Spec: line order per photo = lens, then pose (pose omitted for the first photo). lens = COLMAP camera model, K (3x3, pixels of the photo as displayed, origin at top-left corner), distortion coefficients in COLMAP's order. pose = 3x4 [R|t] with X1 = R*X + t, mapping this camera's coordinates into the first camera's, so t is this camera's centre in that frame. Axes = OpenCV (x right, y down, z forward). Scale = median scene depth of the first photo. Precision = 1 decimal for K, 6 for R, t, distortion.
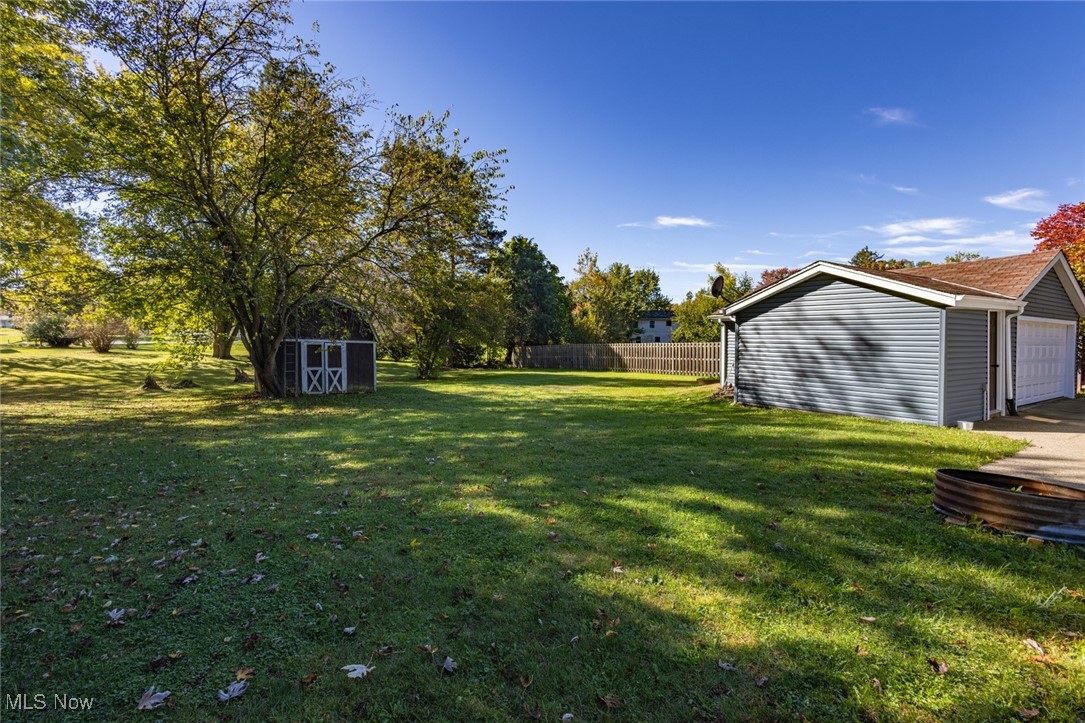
lens RADIAL K [[503.7, 0, 542.5], [0, 503.7, 361.5], [0, 0, 1]] dist [0.013378, -0.000321]
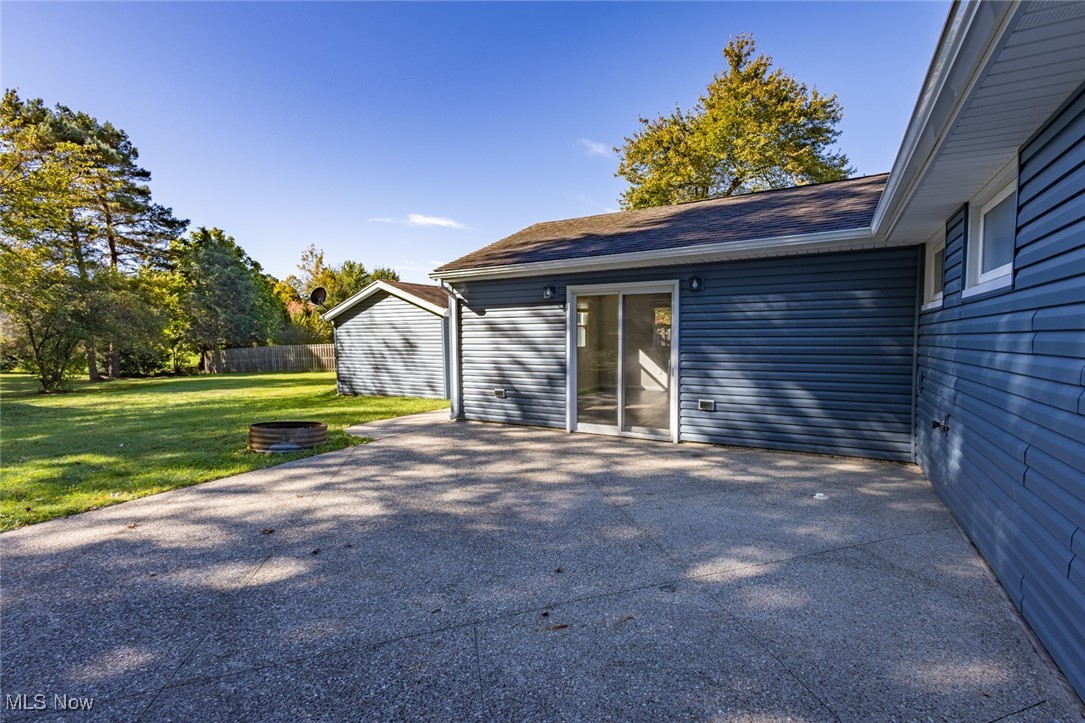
lens RADIAL K [[503.7, 0, 542.5], [0, 503.7, 361.5], [0, 0, 1]] dist [0.013378, -0.000321]
pose [[0.893345, -0.041917, 0.447412, 0.073812], [0.040322, 0.999101, 0.013093, 0.002441], [-0.447559, 0.006344, 0.894232, -0.075977]]
